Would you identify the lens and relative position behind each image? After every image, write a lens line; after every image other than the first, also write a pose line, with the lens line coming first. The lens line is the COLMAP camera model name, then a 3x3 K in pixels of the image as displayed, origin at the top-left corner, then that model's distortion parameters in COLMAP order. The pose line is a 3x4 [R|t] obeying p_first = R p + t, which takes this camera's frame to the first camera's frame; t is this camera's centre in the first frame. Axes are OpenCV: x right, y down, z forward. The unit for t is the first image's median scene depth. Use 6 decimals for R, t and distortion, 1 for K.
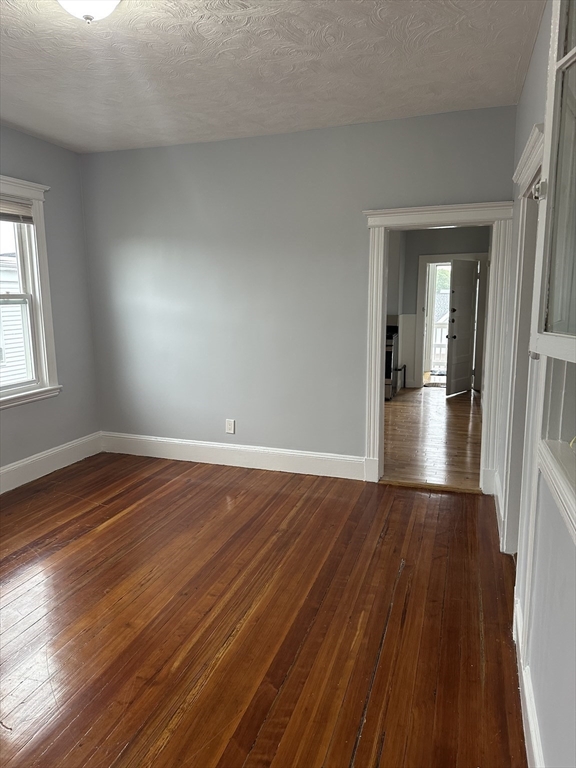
lens RADIAL K [[542.9, 0, 288.0], [0, 542.9, 384.0], [0, 0, 1]] dist [0.006613, -0.030136]
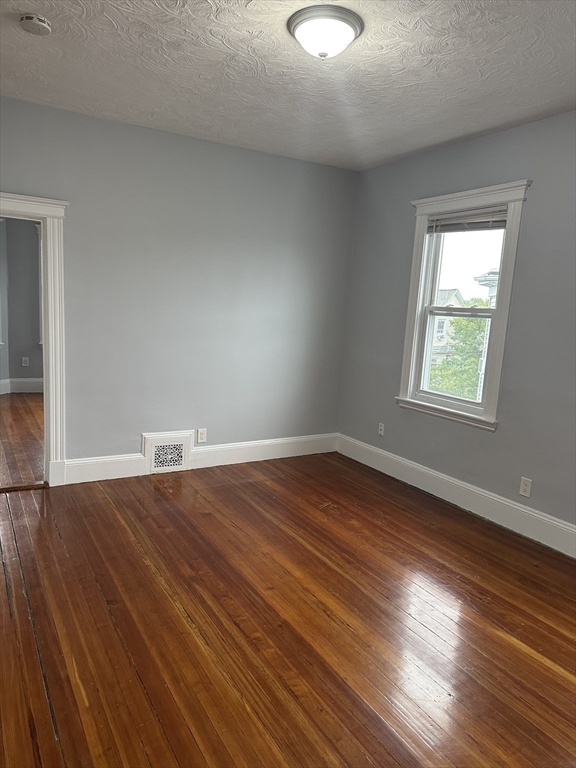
lens RADIAL K [[542.9, 0, 288.0], [0, 542.9, 384.0], [0, 0, 1]] dist [0.006613, -0.030136]
pose [[-0.661110, 0.084137, -0.745556, 0.654754], [-0.172834, 0.949891, 0.260454, -0.352385], [0.730111, 0.301046, -0.613440, 2.089297]]
